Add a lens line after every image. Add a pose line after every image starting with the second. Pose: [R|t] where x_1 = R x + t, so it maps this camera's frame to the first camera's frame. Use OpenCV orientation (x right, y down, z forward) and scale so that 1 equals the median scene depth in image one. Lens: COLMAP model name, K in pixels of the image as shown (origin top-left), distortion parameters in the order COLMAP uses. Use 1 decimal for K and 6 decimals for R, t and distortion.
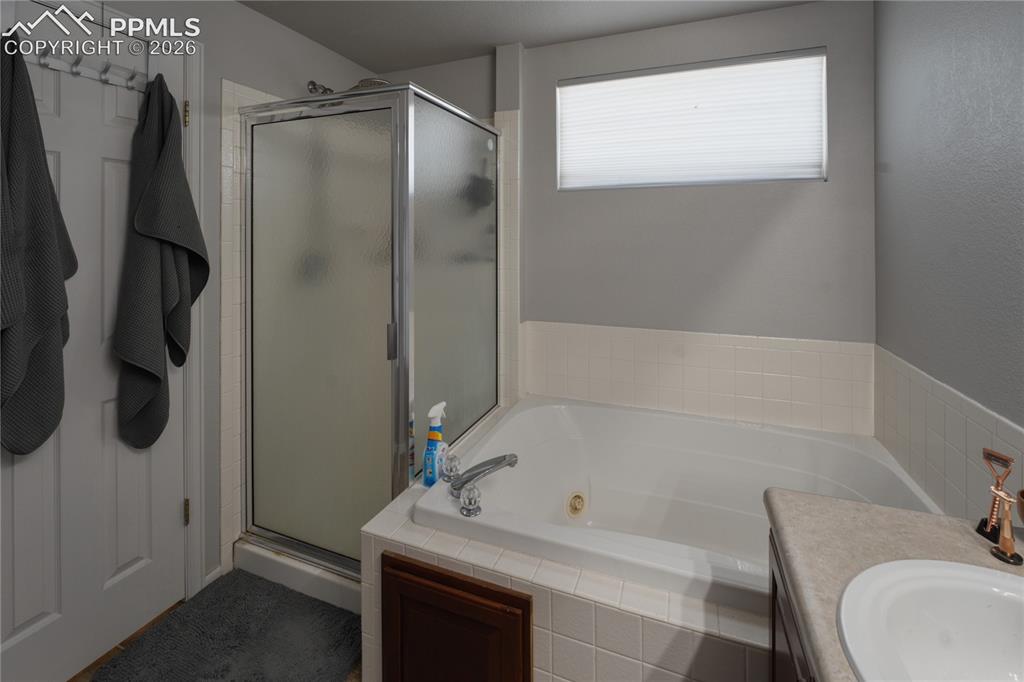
lens RADIAL K [[445.8, 0, 512.8], [0, 445.8, 233.8], [0, 0, 1]] dist [0.001051, 0.000078]
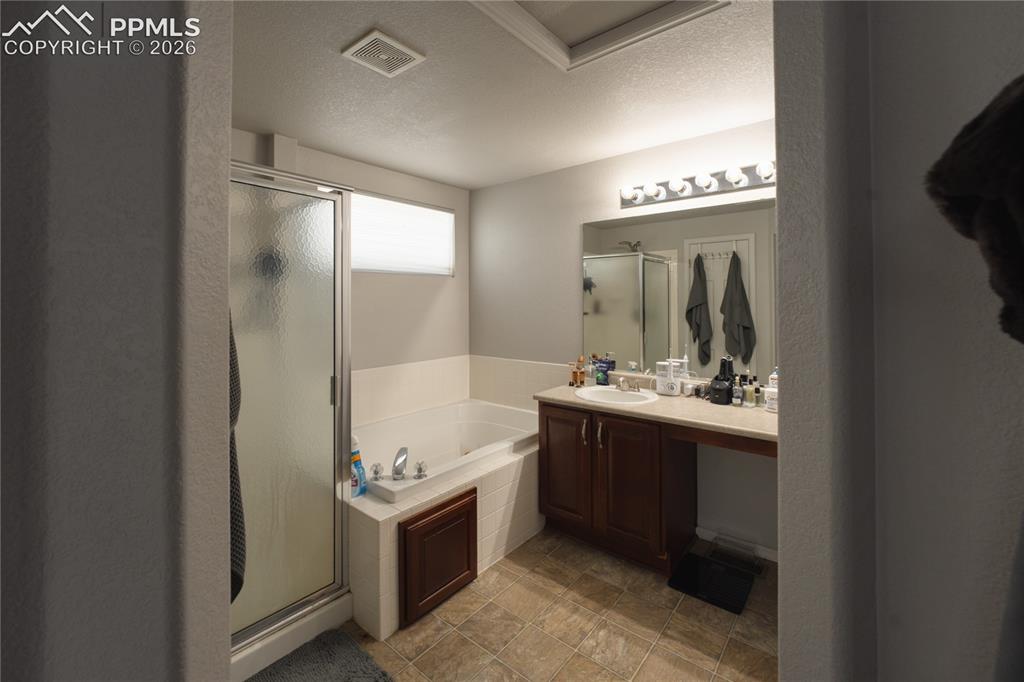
lens RADIAL K [[432.9, 0, 513.7], [0, 432.9, 287.7], [0, 0, 1]] dist [-0.000525, -0.000042]
pose [[0.314870, 0.031784, 0.948603, -1.100481], [0.000715, 0.999431, -0.033724, -0.002723], [-0.949135, 0.011297, 0.314668, 0.138363]]
